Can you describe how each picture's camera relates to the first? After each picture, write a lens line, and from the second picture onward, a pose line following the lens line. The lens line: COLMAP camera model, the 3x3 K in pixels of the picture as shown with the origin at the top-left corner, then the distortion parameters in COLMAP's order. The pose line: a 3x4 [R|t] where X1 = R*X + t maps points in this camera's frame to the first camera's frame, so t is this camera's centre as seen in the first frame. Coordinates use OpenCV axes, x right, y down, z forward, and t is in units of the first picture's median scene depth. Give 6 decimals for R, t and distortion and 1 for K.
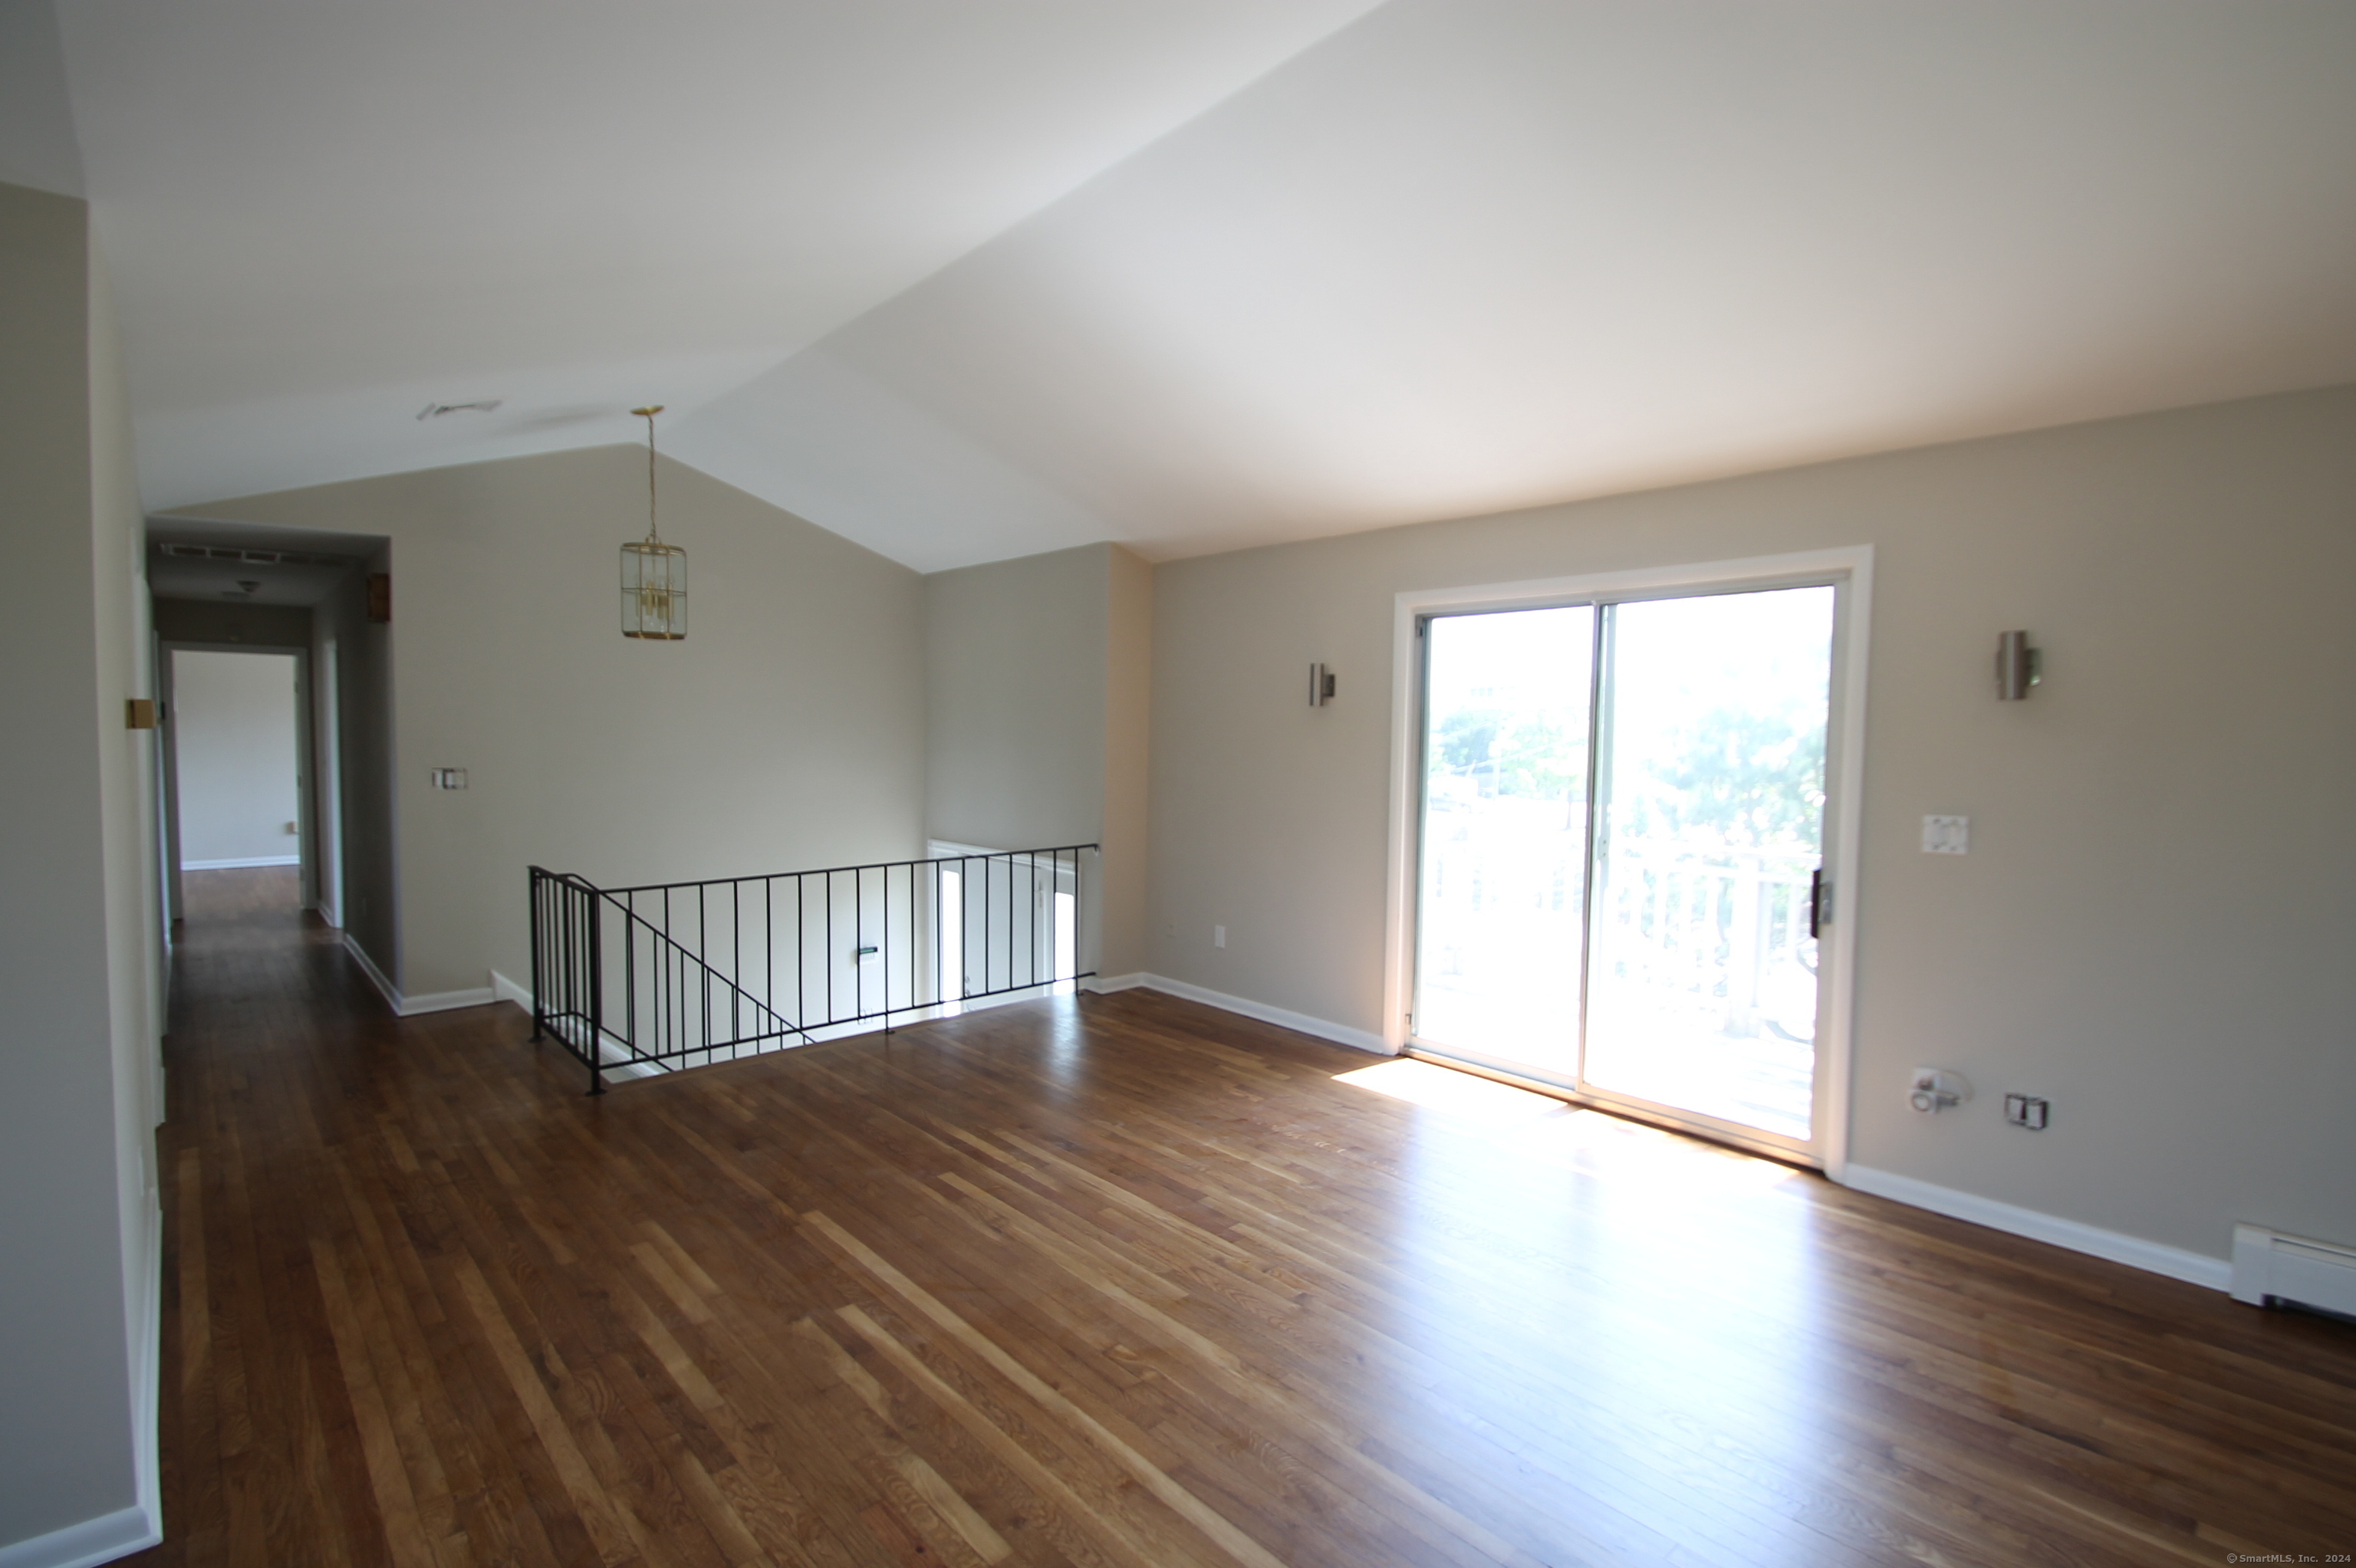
lens RADIAL K [[1119.2, 0, 1179.9], [0, 1119.2, 774.8], [0, 0, 1]] dist [-0.013258, -0.006054]
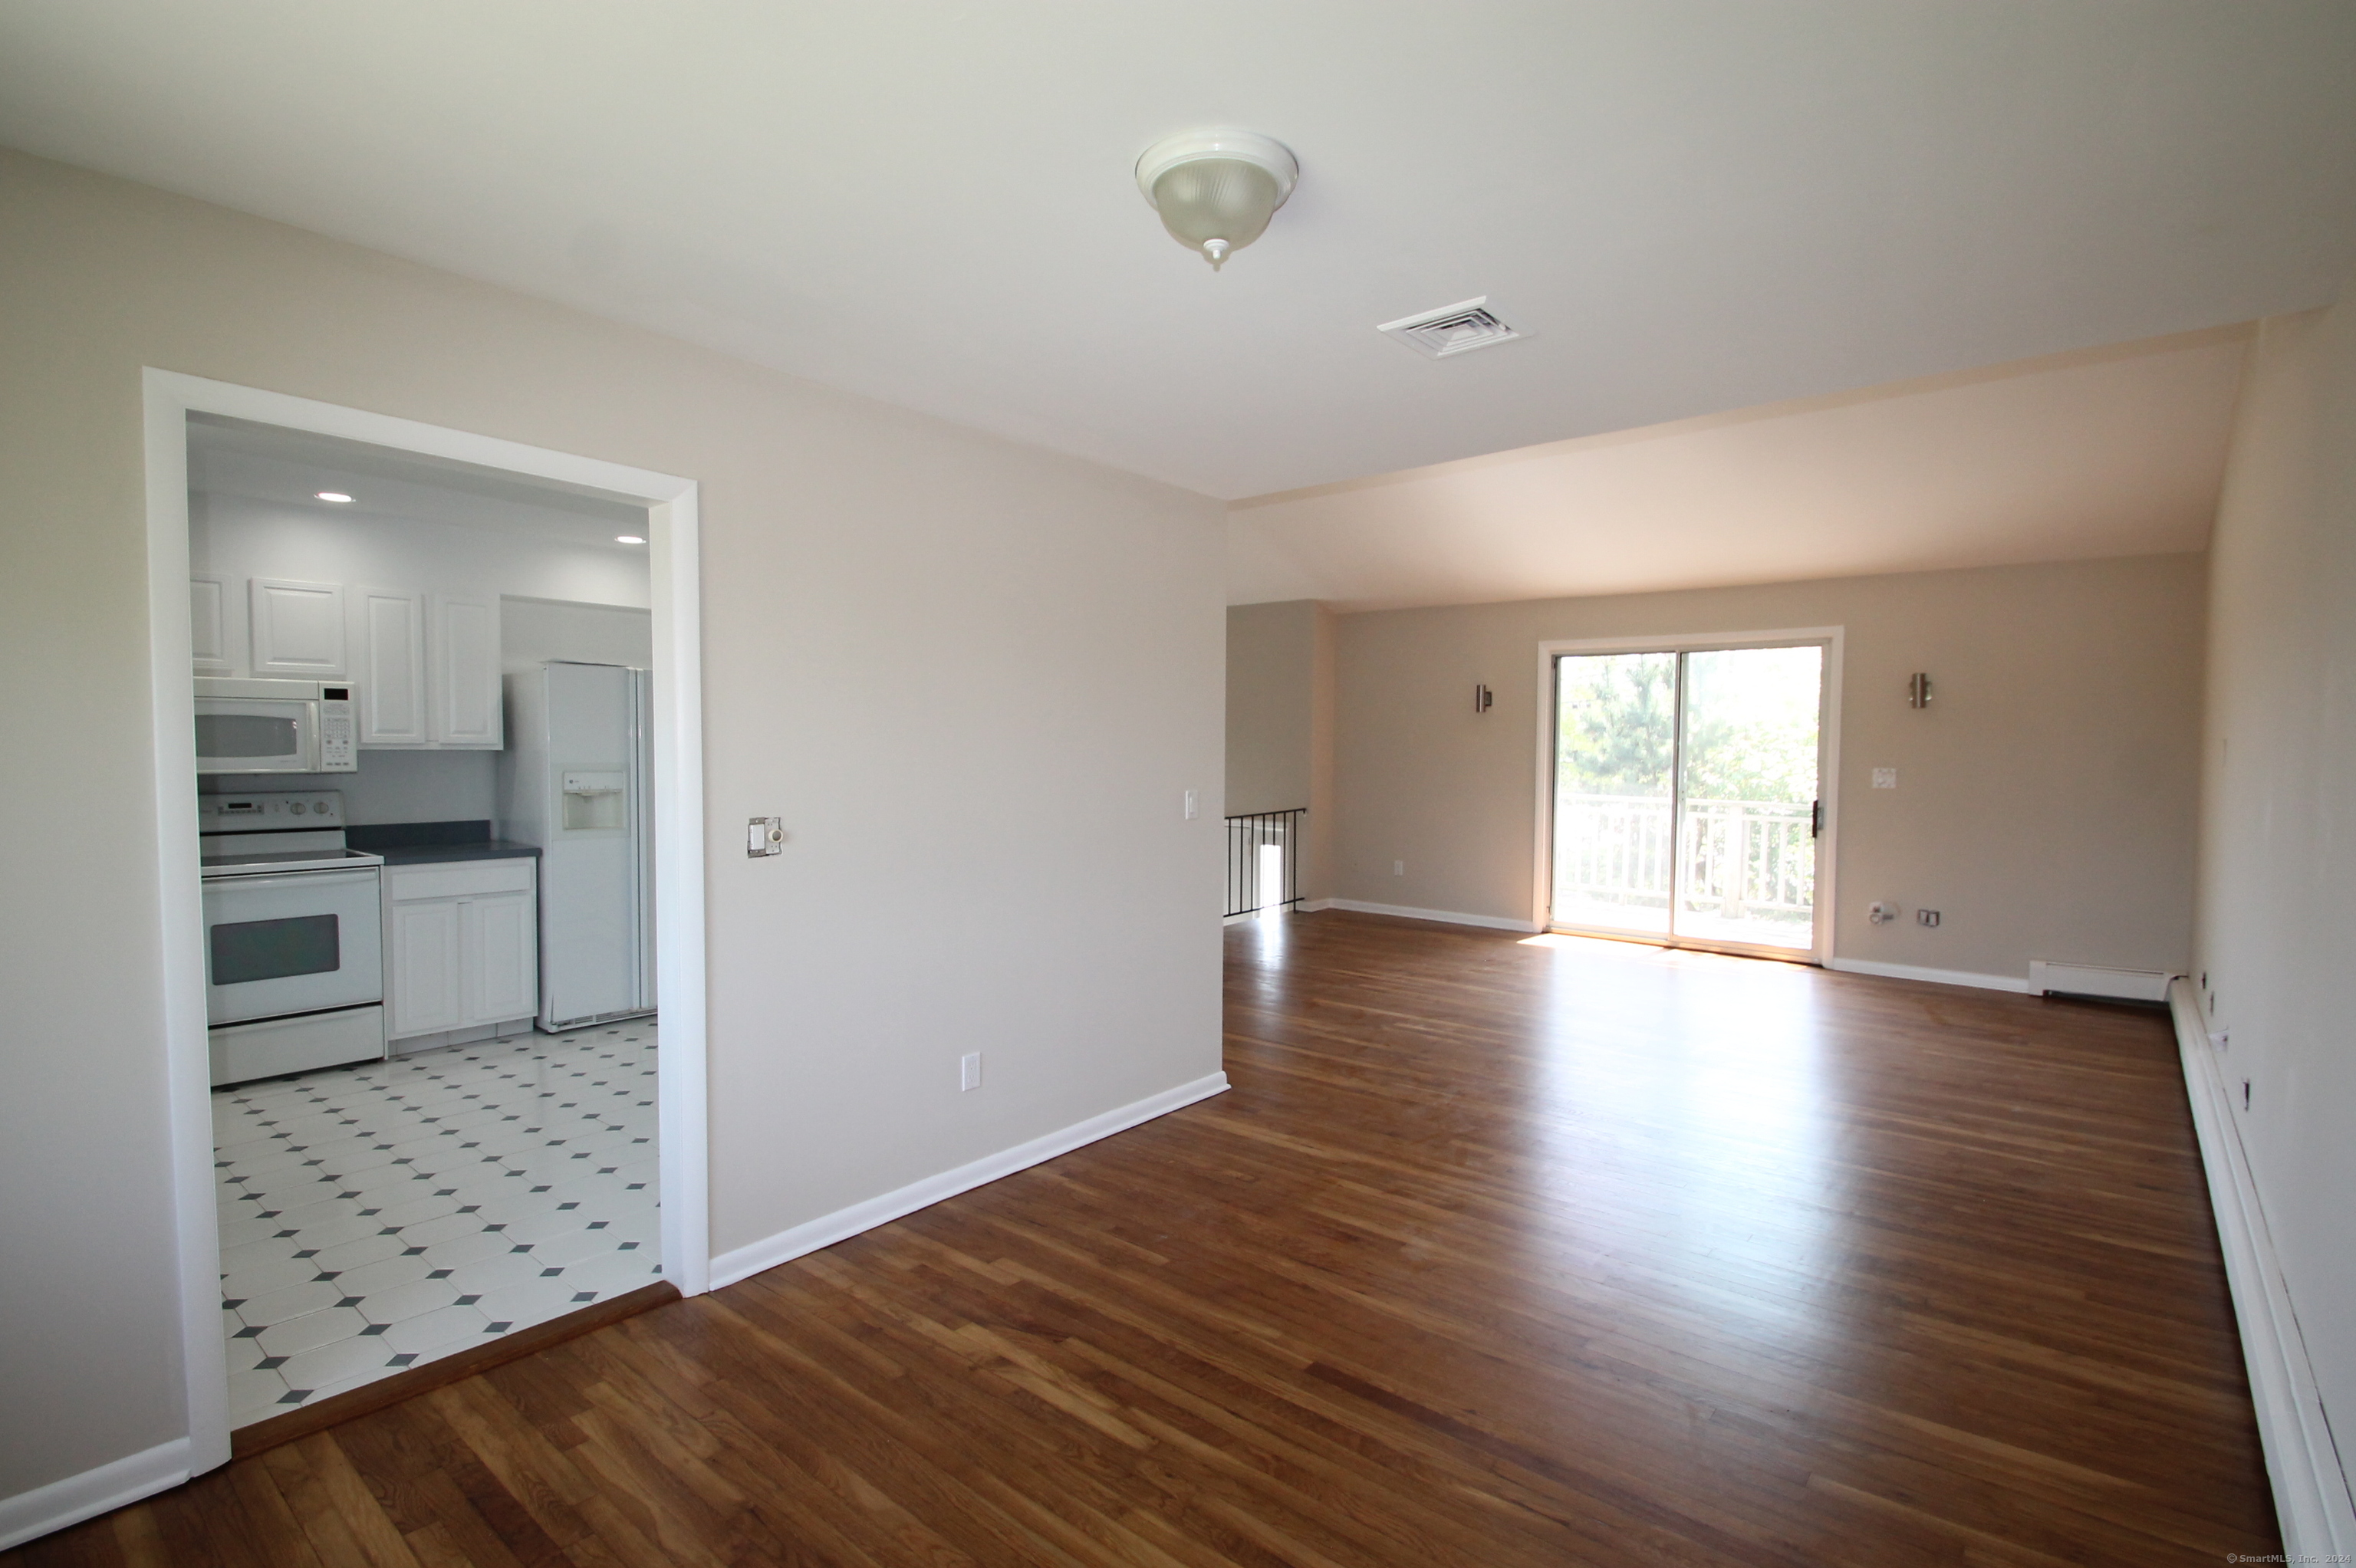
lens RADIAL K [[1119.2, 0, 1174.1], [0, 1119.2, 777.6], [0, 0, 1]] dist [-0.013258, -0.006054]
pose [[0.991538, -0.014331, 0.129020, -0.688158], [0.014509, 0.999895, -0.000440, 0.032303], [-0.129000, 0.002308, 0.991642, -0.660916]]
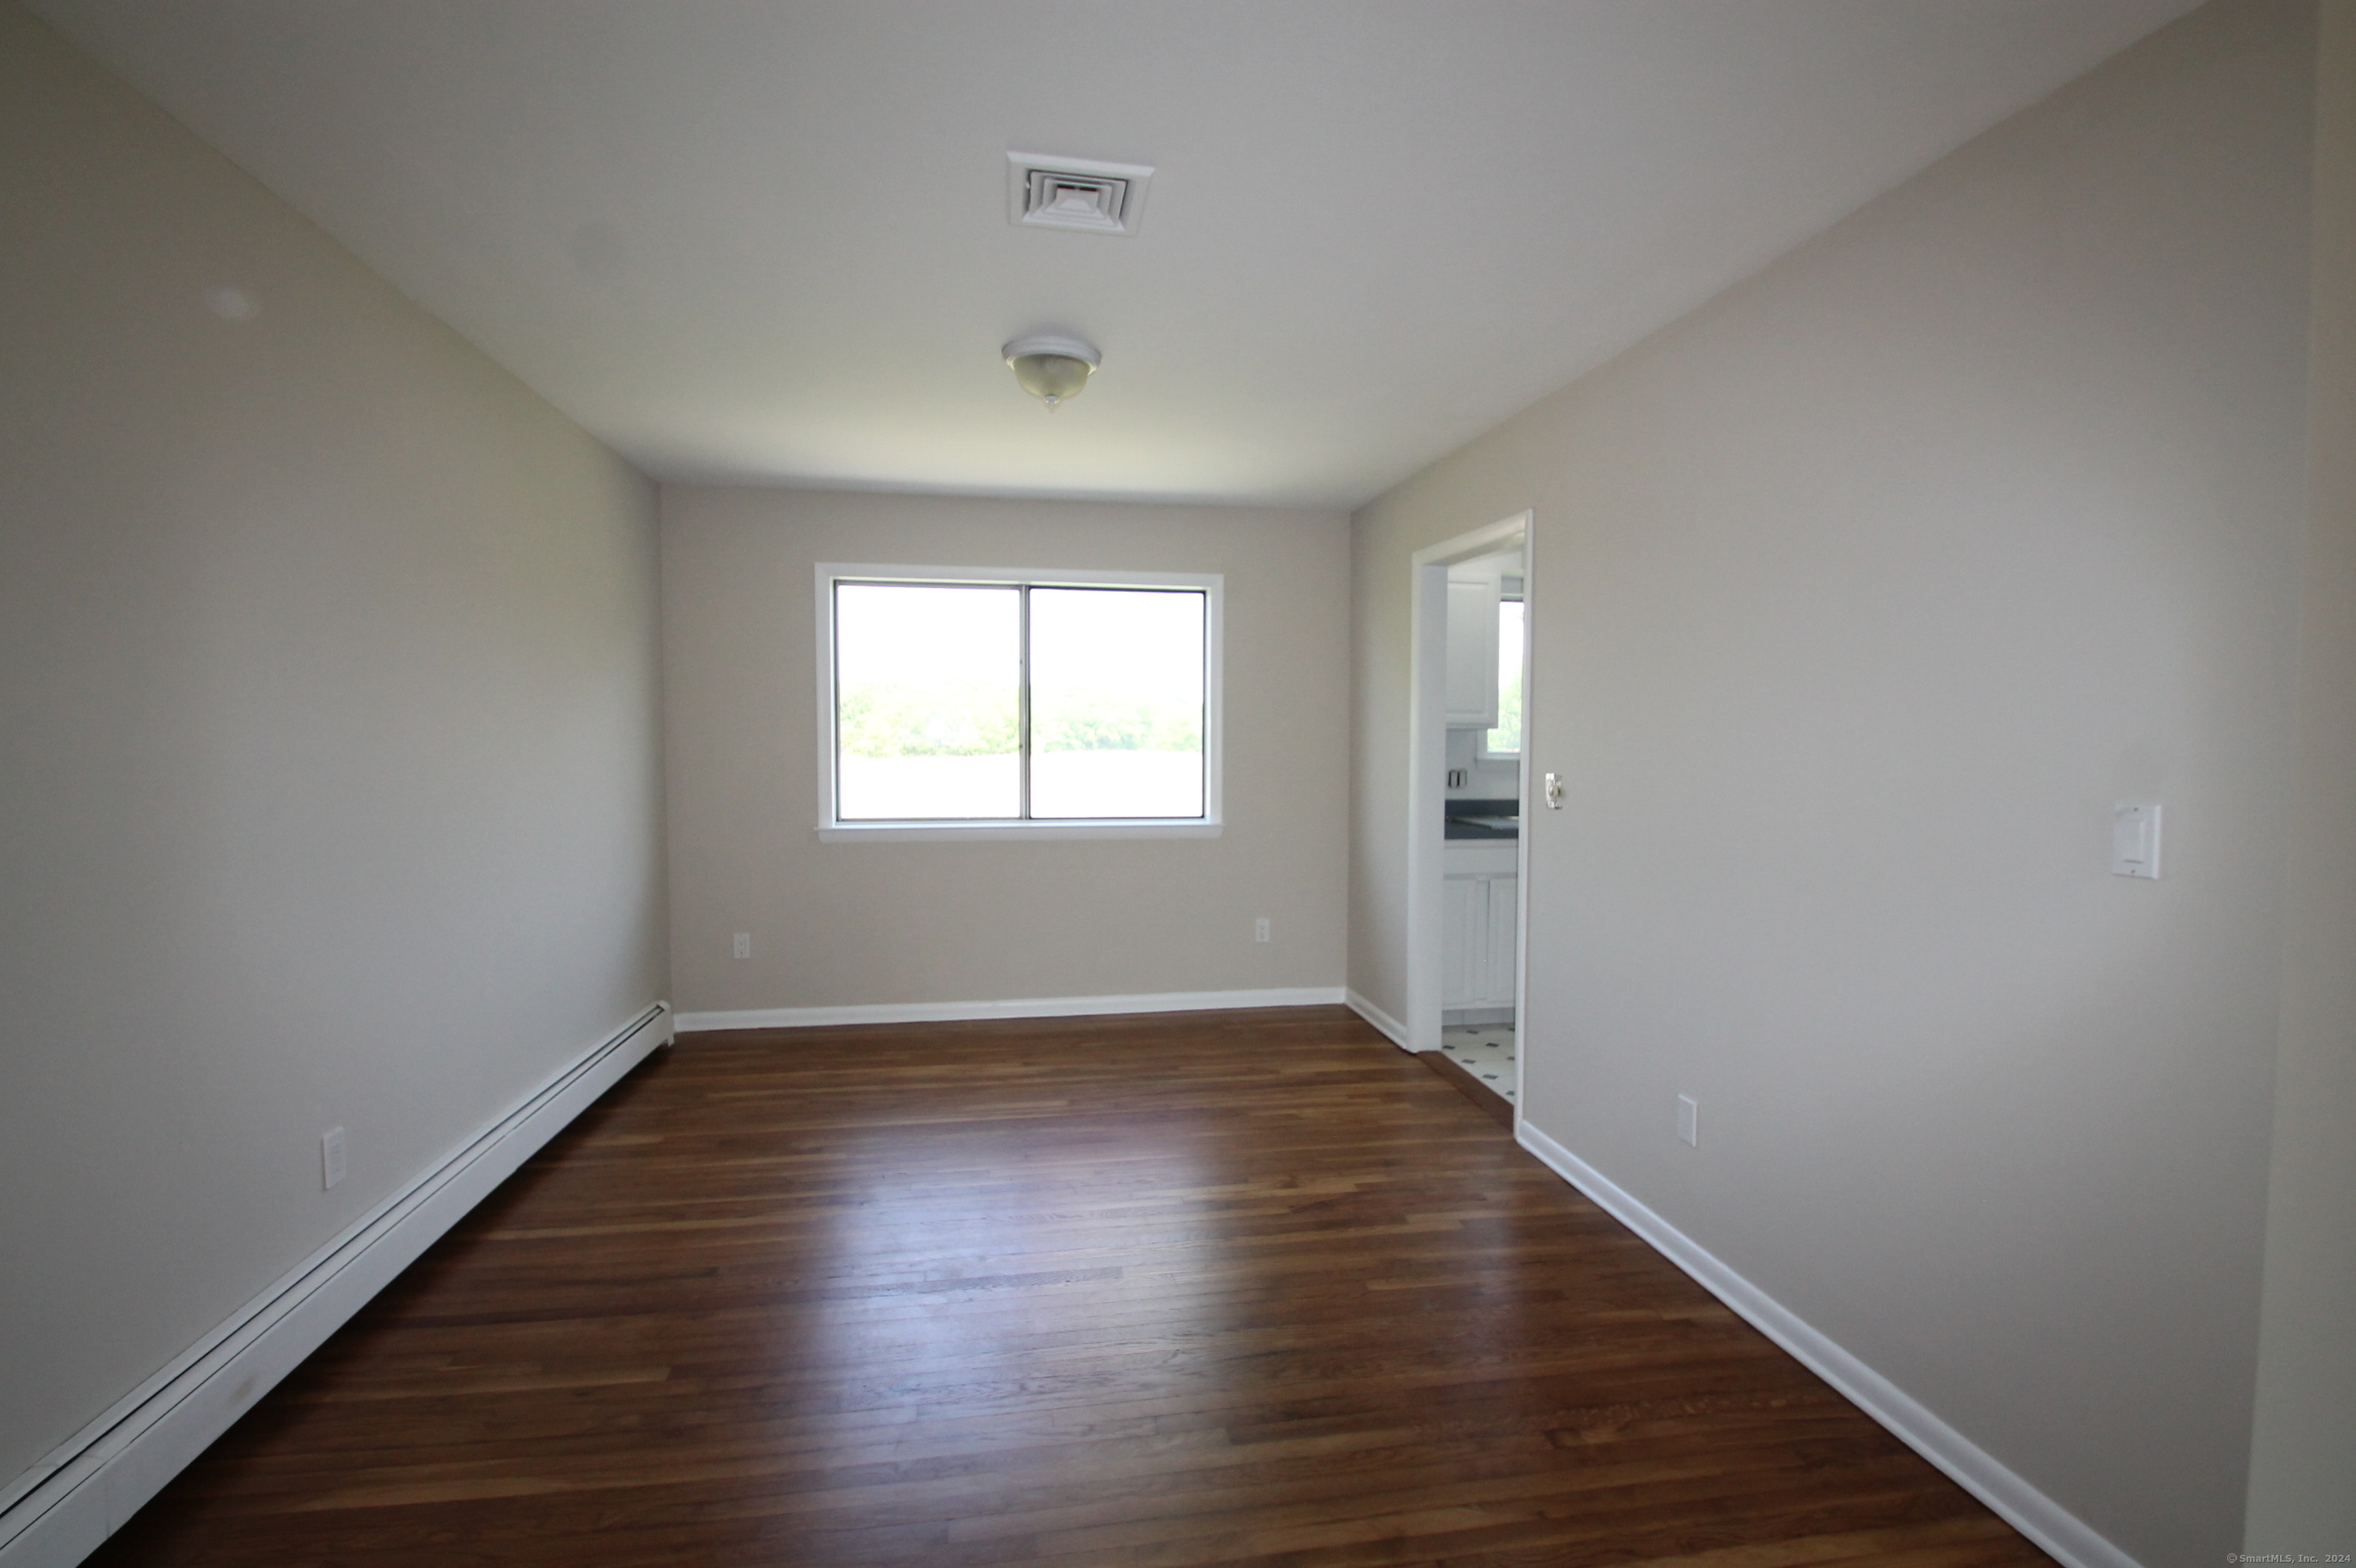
lens RADIAL K [[1119.2, 0, 1197.9], [0, 1119.2, 780.8], [0, 0, 1]] dist [-0.013258, -0.006054]
pose [[-0.548740, 0.016309, -0.835834, 0.036776], [-0.037570, 0.998318, 0.044145, 0.030489], [0.835149, 0.055627, -0.547204, 0.390050]]
